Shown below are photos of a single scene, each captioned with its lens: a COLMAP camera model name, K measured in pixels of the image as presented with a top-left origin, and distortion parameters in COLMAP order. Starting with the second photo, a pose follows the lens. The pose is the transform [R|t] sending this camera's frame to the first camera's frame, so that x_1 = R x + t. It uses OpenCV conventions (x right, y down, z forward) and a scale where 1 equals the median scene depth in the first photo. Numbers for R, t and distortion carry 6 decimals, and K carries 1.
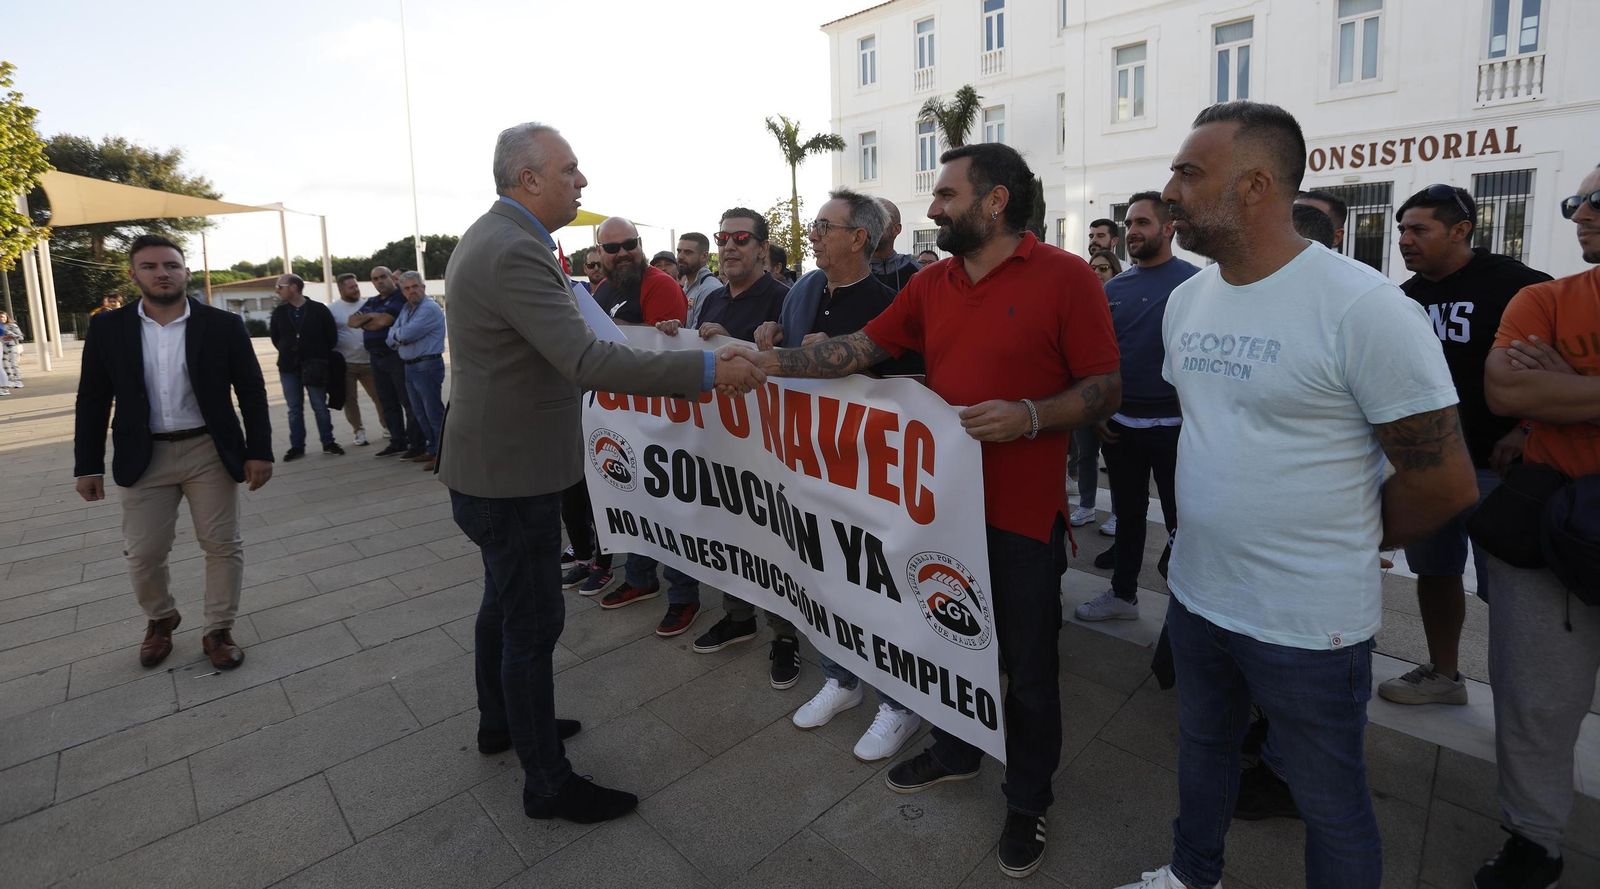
lens RADIAL K [[732.6, 0, 808.6], [0, 732.6, 353.7], [0, 0, 1]] dist [-0.013745, 0.006888]
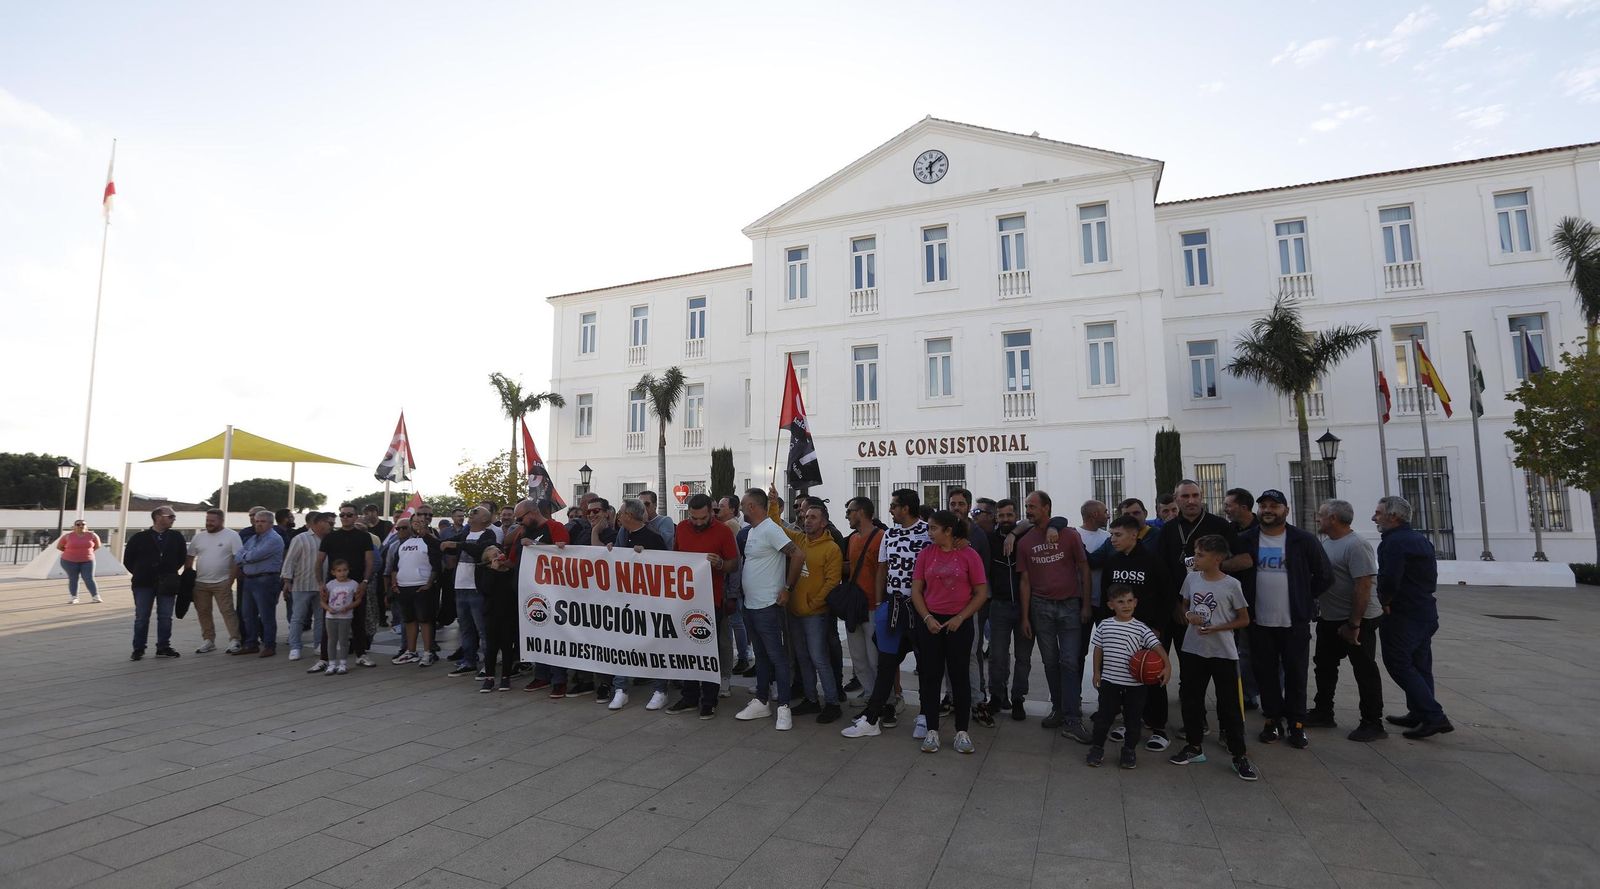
lens RADIAL K [[744.0, 0, 795.9], [0, 744.0, 437.5], [0, 0, 1]] dist [-0.057005, 0.020718]
pose [[0.926154, 0.061803, 0.372047, -0.067510], [0.023115, 0.975326, -0.219558, 0.028792], [-0.376437, 0.211945, 0.901873, -0.223098]]
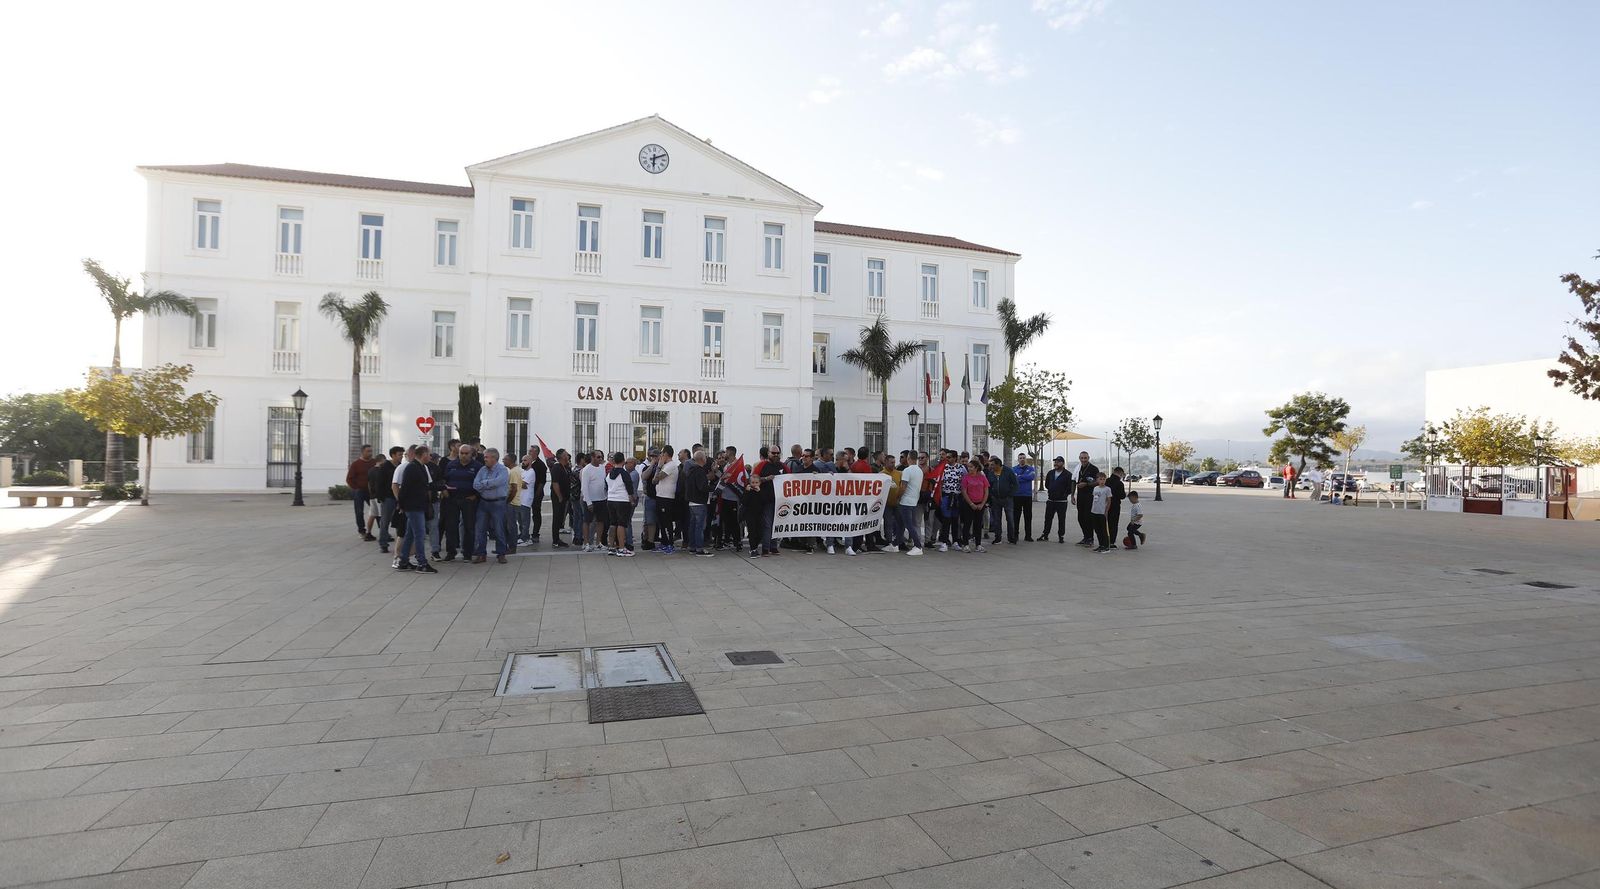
lens RADIAL K [[752.2, 0, 797.9], [0, 752.2, 432.7], [0, 0, 1]] dist [-0.048064, 0.001444]
pose [[0.487488, 0.059051, 0.871130, -0.675565], [0.066045, 0.992358, -0.104228, 0.034200], [-0.870628, 0.108343, 0.479863, -0.182476]]
